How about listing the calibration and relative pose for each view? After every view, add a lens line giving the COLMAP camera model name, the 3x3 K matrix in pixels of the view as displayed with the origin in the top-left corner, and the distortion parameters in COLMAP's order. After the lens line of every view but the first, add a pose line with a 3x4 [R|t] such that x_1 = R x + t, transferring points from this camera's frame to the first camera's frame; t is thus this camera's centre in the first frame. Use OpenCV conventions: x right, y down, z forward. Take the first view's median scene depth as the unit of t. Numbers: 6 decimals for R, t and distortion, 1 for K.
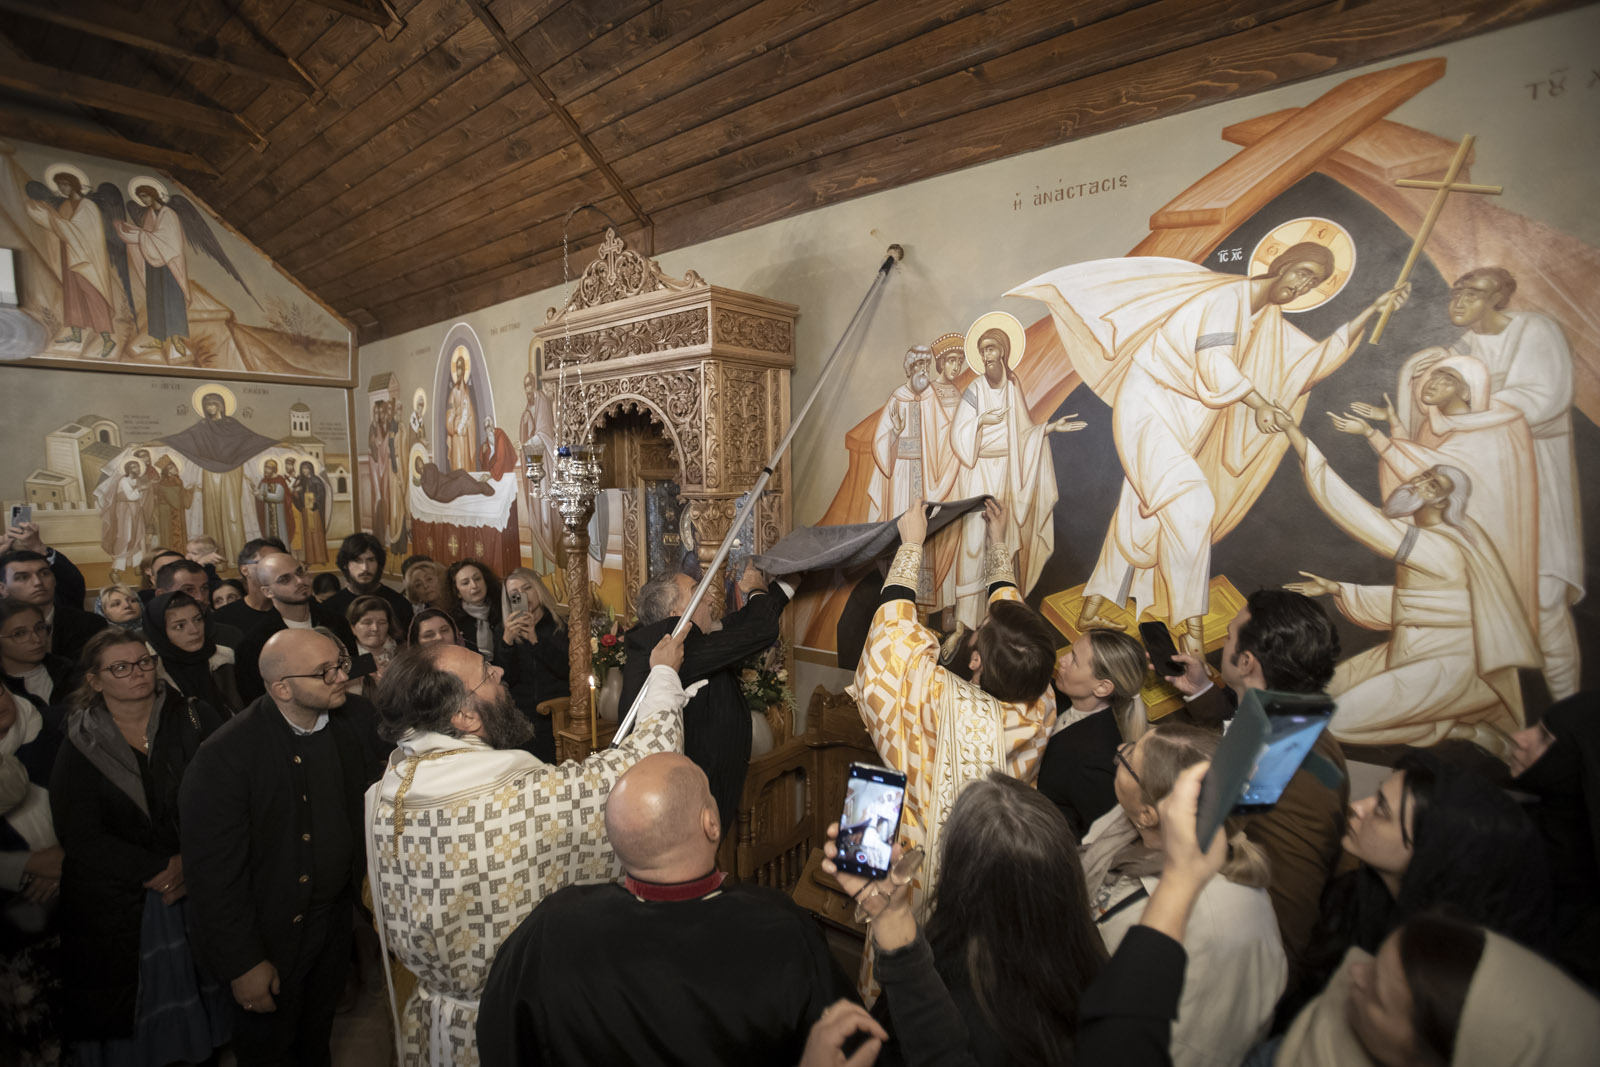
lens RADIAL K [[773.4, 0, 790.6], [0, 773.4, 538.9], [0, 0, 1]] dist [-0.069388, 0.027969]
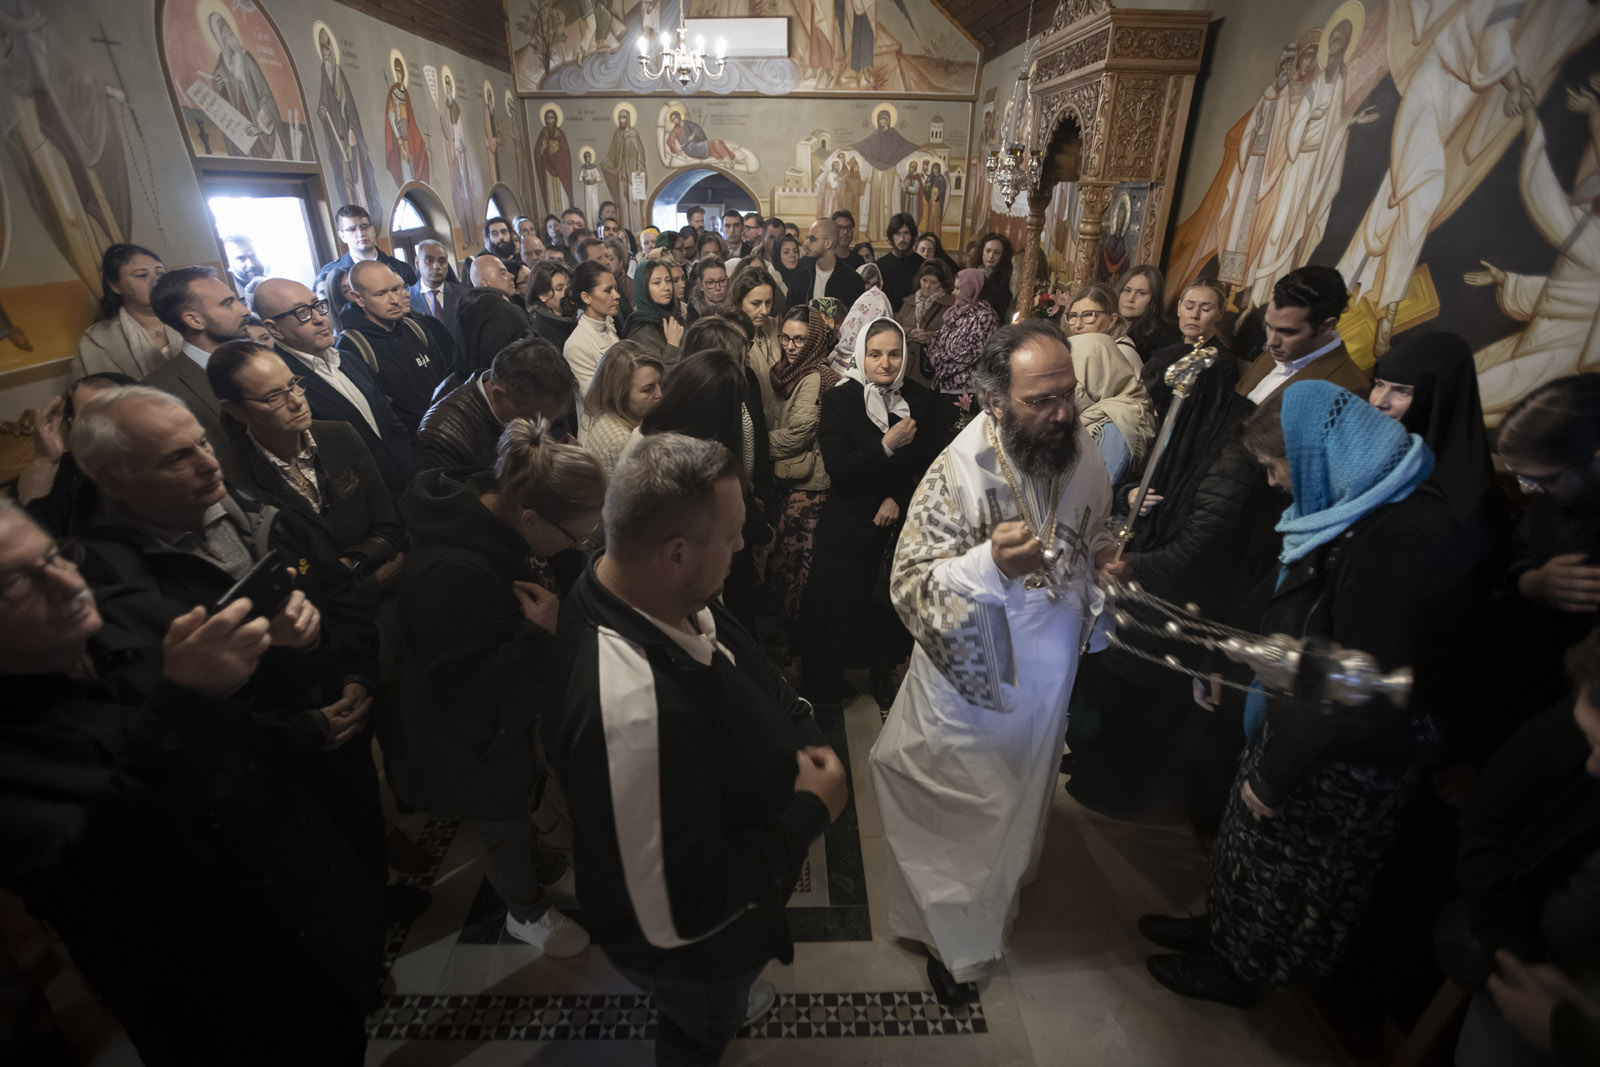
lens RADIAL K [[736.5, 0, 789.6], [0, 736.5, 535.2], [0, 0, 1]] dist [-0.067986, 0.028979]
pose [[0.659054, 0.339658, -0.671029, 0.354272], [-0.080139, 0.918848, 0.386389, 0.039148], [0.747813, -0.200875, 0.632791, -0.197718]]
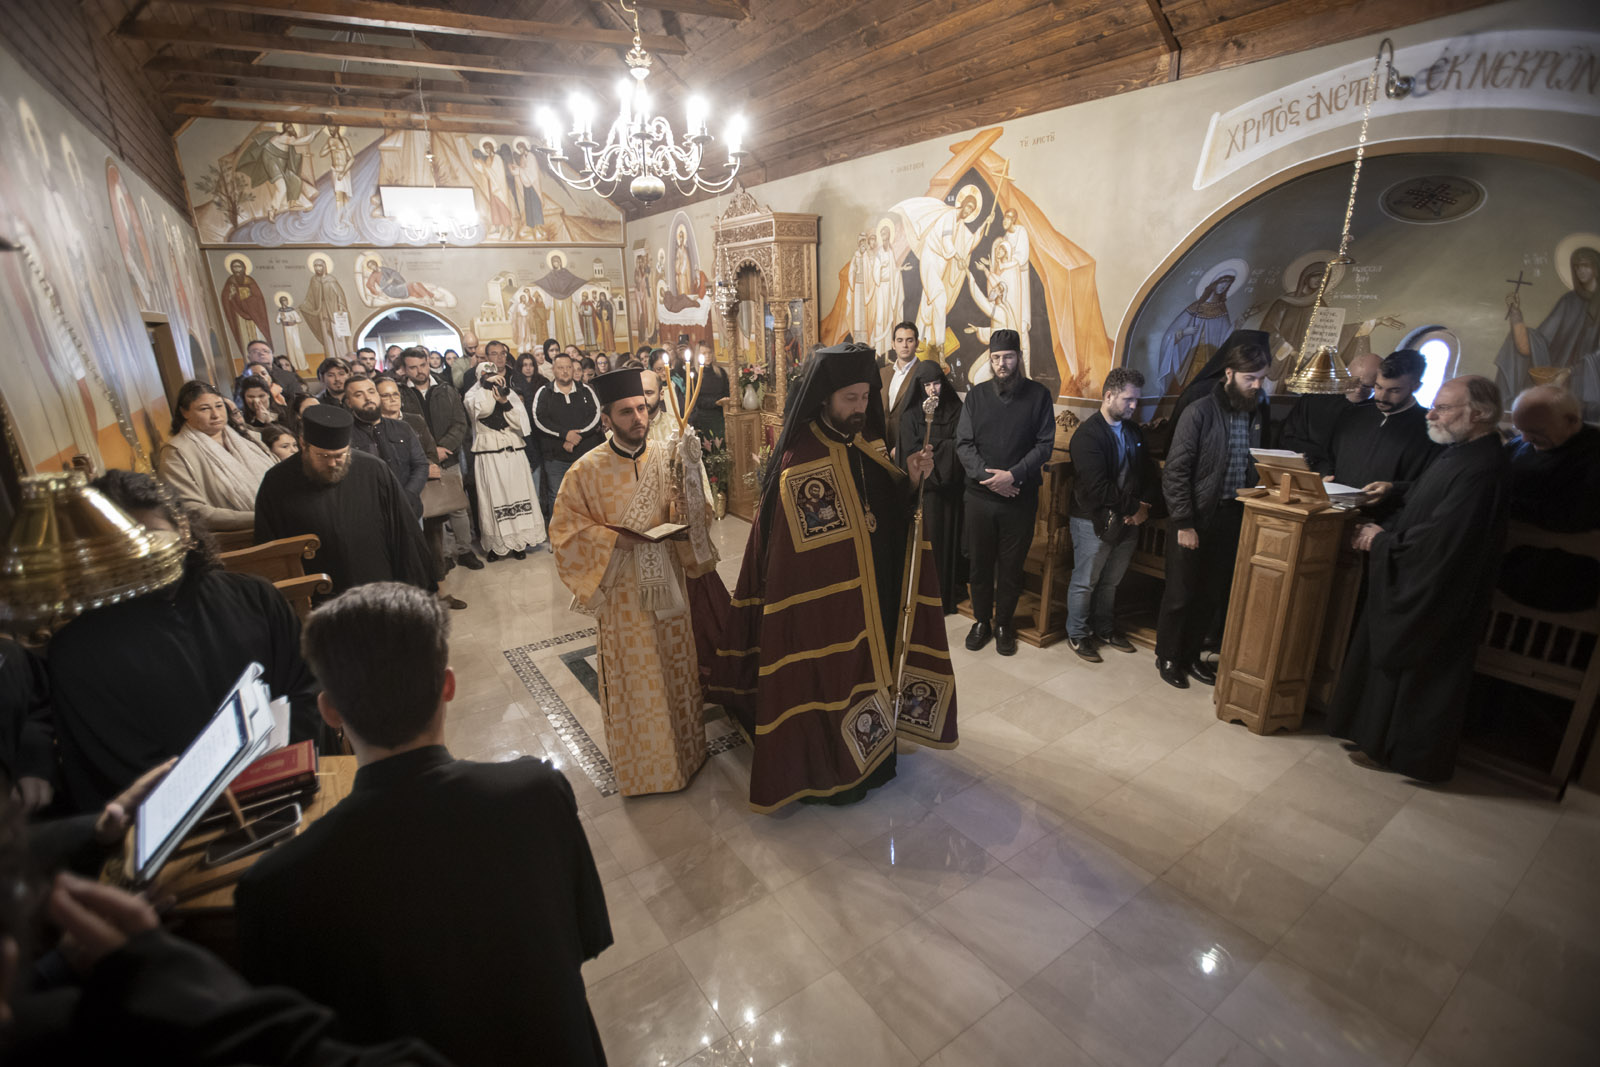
lens RADIAL K [[736.5, 0, 789.6], [0, 736.5, 535.2], [0, 0, 1]] dist [-0.067986, 0.028979]
pose [[0.961252, 0.063398, -0.268280, 0.343732], [-0.000742, 0.973787, 0.227459, 0.079096], [0.275669, -0.218447, 0.936103, -0.750341]]
